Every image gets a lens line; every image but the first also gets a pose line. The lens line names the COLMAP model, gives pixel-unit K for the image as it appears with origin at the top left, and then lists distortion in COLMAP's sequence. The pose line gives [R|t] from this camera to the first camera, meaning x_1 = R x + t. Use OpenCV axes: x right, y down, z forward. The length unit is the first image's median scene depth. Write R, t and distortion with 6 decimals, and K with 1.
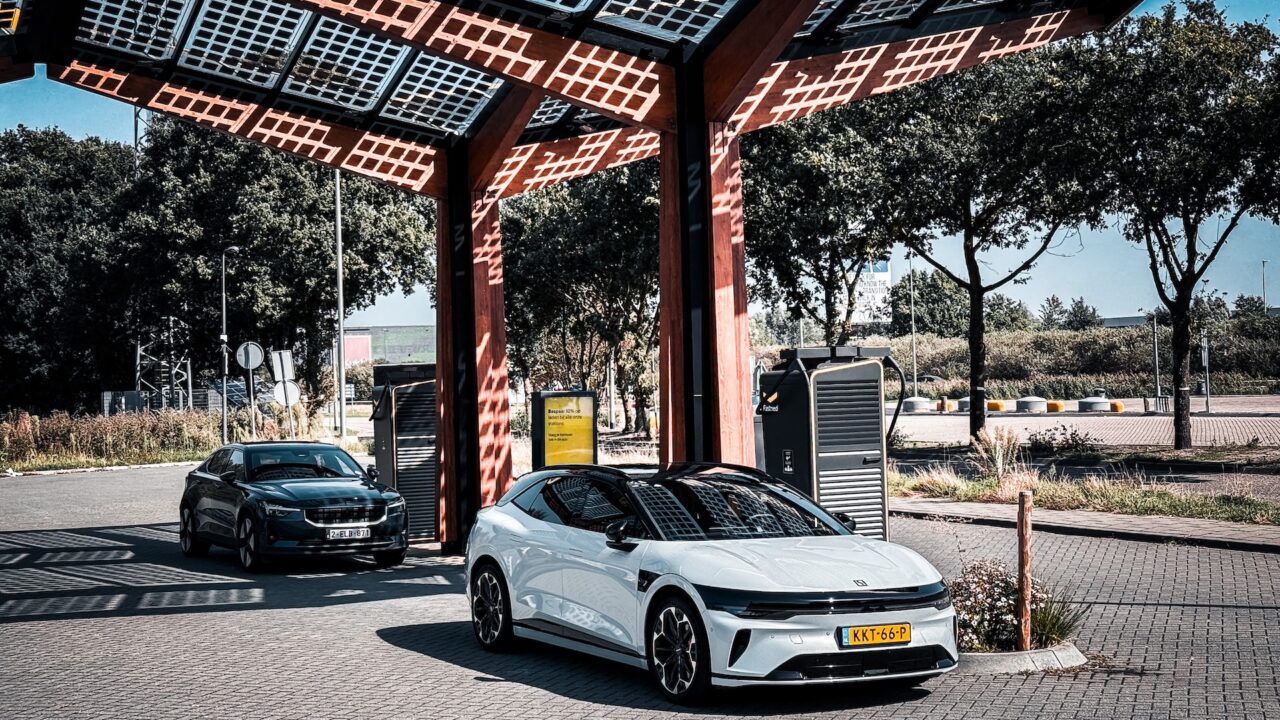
lens RADIAL K [[1787.8, 0, 640.0], [0, 1787.8, 360.0], [0, 0, 1]] dist [0.134339, 0.062364]
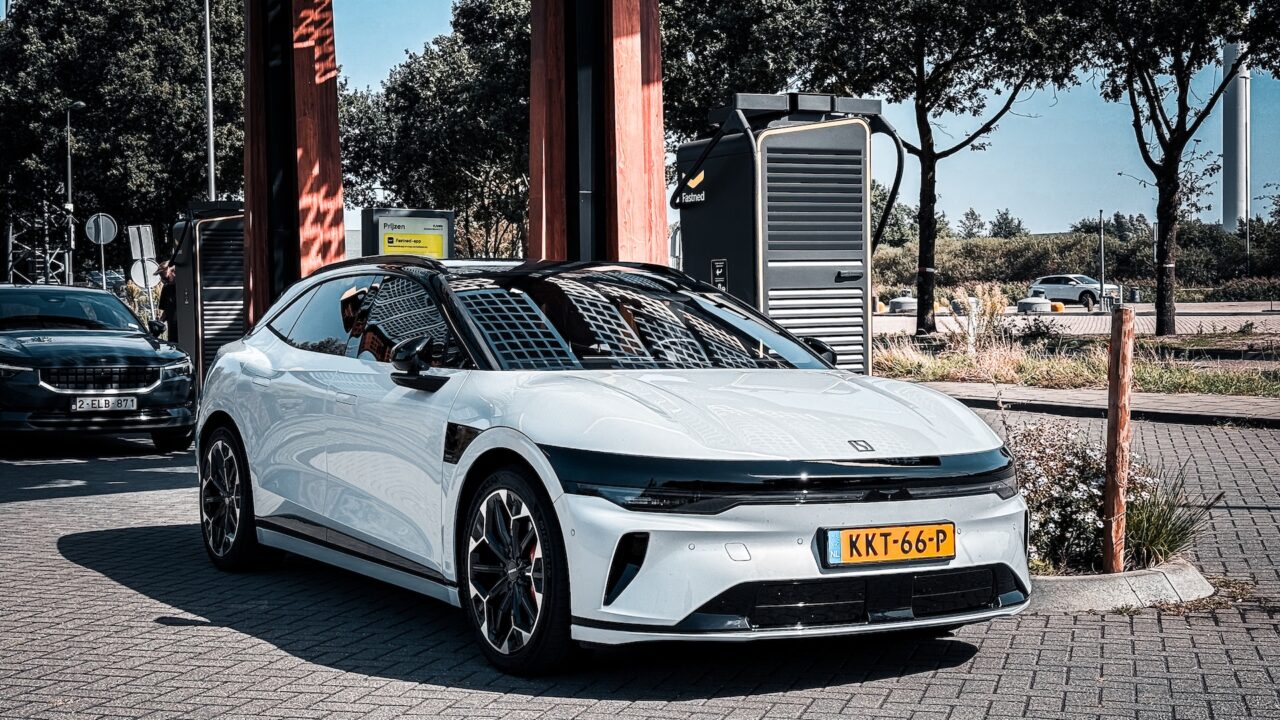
lens RADIAL K [[1787.8, 0, 640.0], [0, 1787.8, 360.0], [0, 0, 1]] dist [0.134339, 0.062364]
pose [[0.998963, 0.010846, 0.044230, 0.025825], [-0.012947, 0.998788, 0.047484, 0.055319], [-0.043661, -0.048008, 0.997892, 0.354704]]
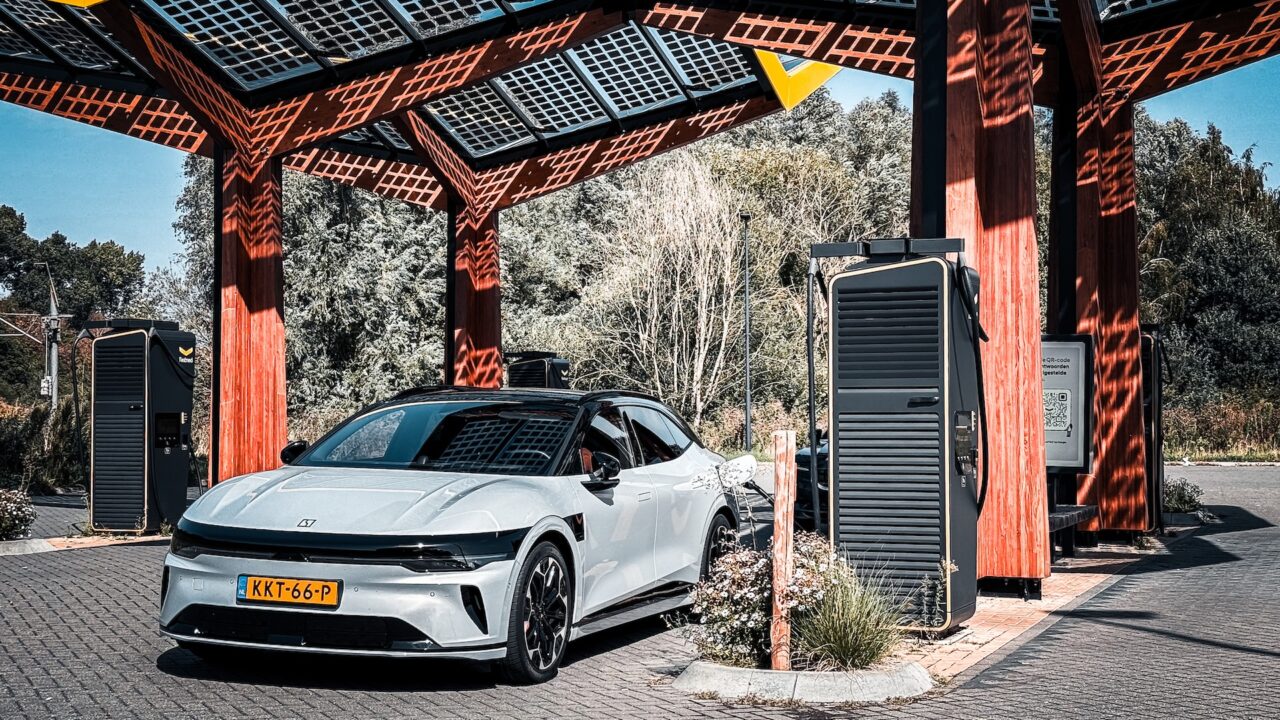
lens RADIAL K [[1851.3, 0, 640.5], [0, 1851.3, 393.2], [0, 0, 1]] dist [0.119670, -0.033732]
pose [[0.665288, 0.015787, -0.746420, 0.585453], [-0.006878, 0.999864, 0.015017, 0.041653], [0.746556, -0.004857, 0.665305, 0.428286]]
